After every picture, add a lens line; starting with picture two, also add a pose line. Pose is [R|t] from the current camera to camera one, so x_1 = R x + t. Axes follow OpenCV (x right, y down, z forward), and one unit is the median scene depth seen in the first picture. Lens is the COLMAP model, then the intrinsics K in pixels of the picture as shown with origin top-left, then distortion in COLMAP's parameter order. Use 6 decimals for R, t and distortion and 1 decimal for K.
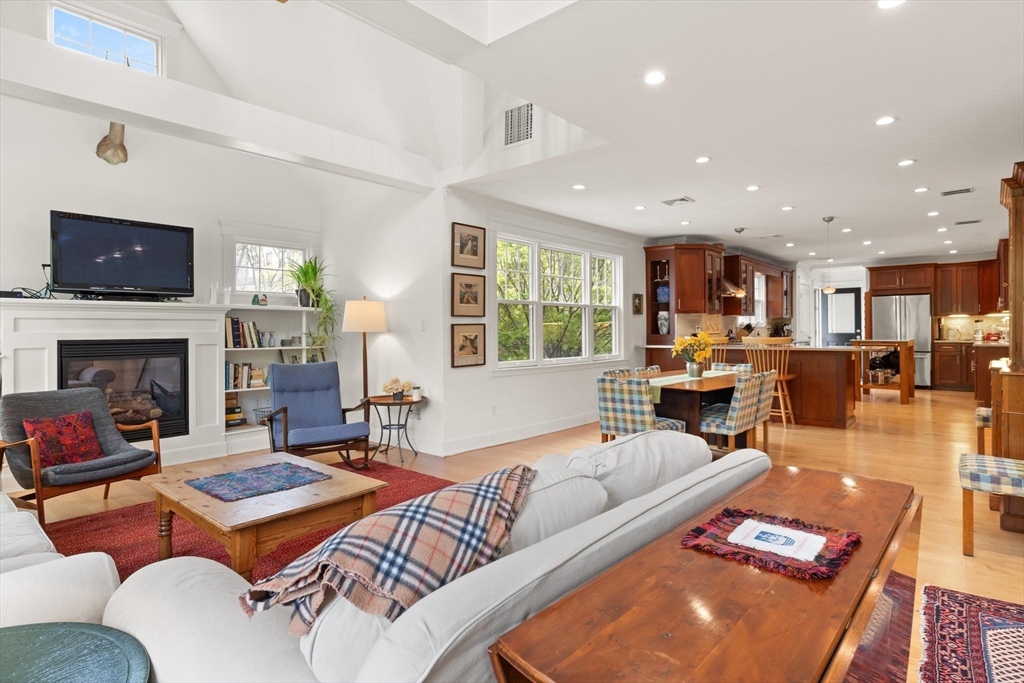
lens RADIAL K [[544.4, 0, 513.3], [0, 544.4, 323.4], [0, 0, 1]] dist [0.003460, -0.001631]
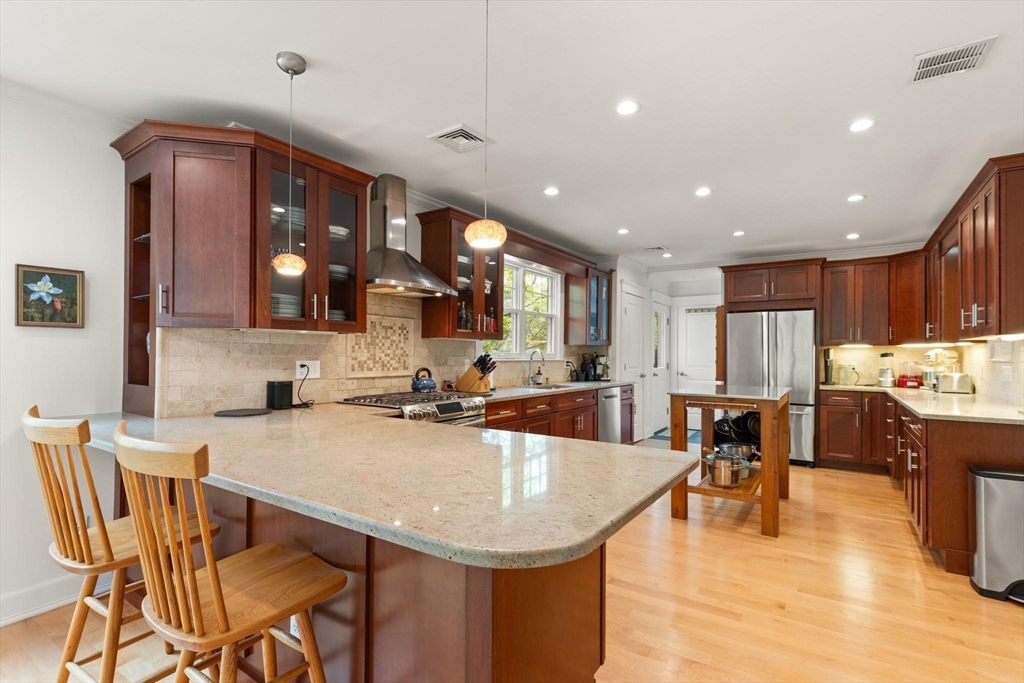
lens RADIAL K [[468.9, 0, 521.5], [0, 468.9, 348.3], [0, 0, 1]] dist [0.006142, -0.002407]
pose [[0.993416, 0.014010, 0.113706, 0.657620], [-0.014022, 0.999901, -0.000694, -0.009593], [-0.113704, -0.000905, 0.993514, 0.890611]]
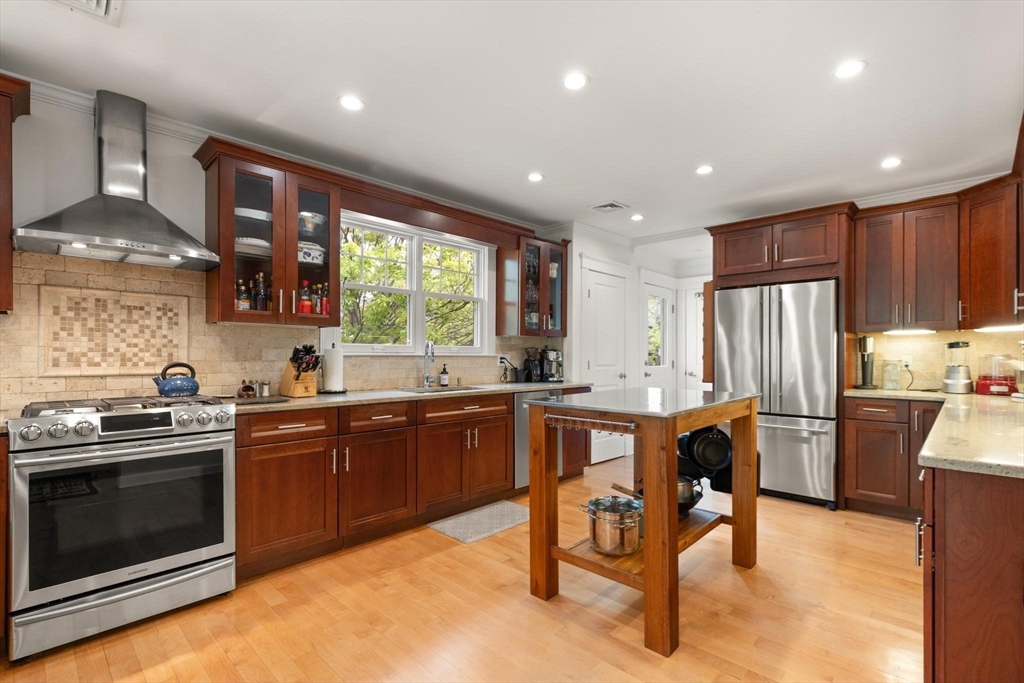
lens RADIAL K [[468.9, 0, 528.0], [0, 468.9, 350.2], [0, 0, 1]] dist [0.006142, -0.002407]
pose [[0.998472, 0.007163, -0.054791, 0.947377], [-0.007007, 0.999971, 0.003039, 0.001609], [0.054811, -0.002650, 0.998493, 1.084546]]
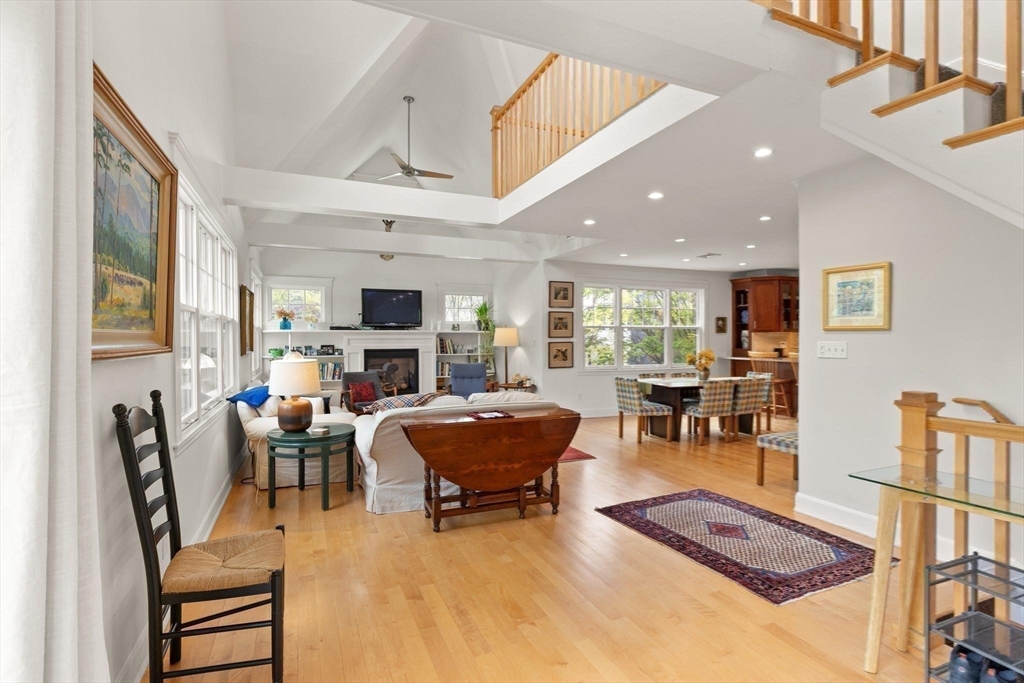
lens RADIAL K [[490.5, 0, 515.7], [0, 490.5, 340.0], [0, 0, 1]] dist [-0.000003, -0.000083]
pose [[0.900974, 0.007460, -0.433809, 0.392323], [0.001178, 0.999806, 0.019641, -0.030814], [0.433872, -0.018207, 0.900791, -0.349576]]
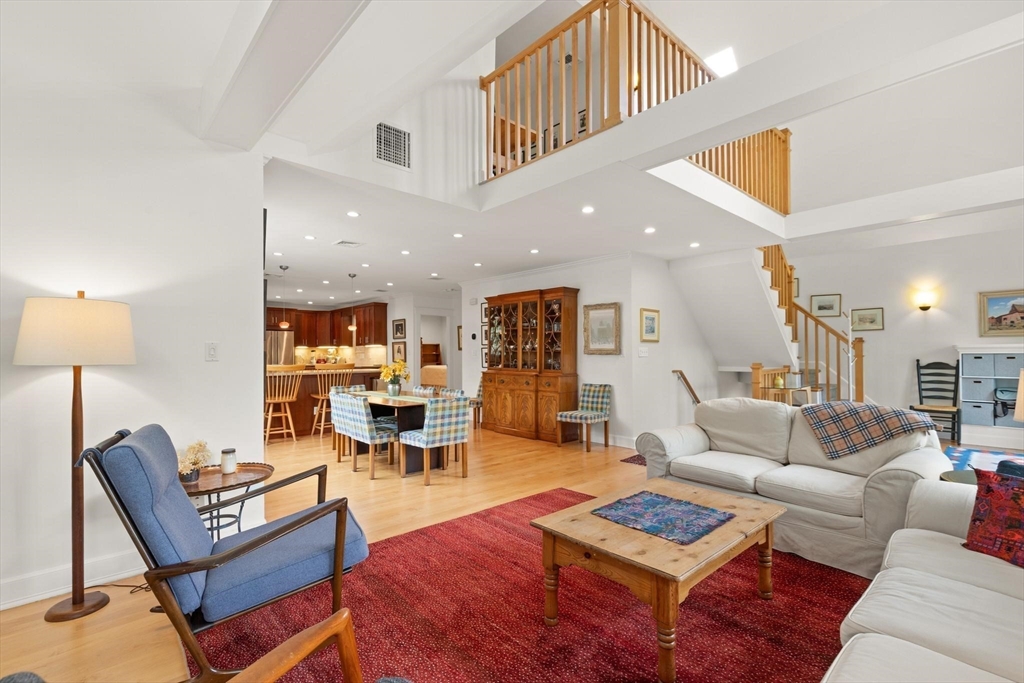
lens RADIAL K [[468.9, 0, 519.9], [0, 468.9, 347.6], [0, 0, 1]] dist [0.006142, -0.002407]
pose [[0.106133, 0.013961, 0.994254, -0.602549], [-0.004984, 0.999896, -0.013508, 0.001369], [-0.994339, -0.003522, 0.106192, 0.527248]]
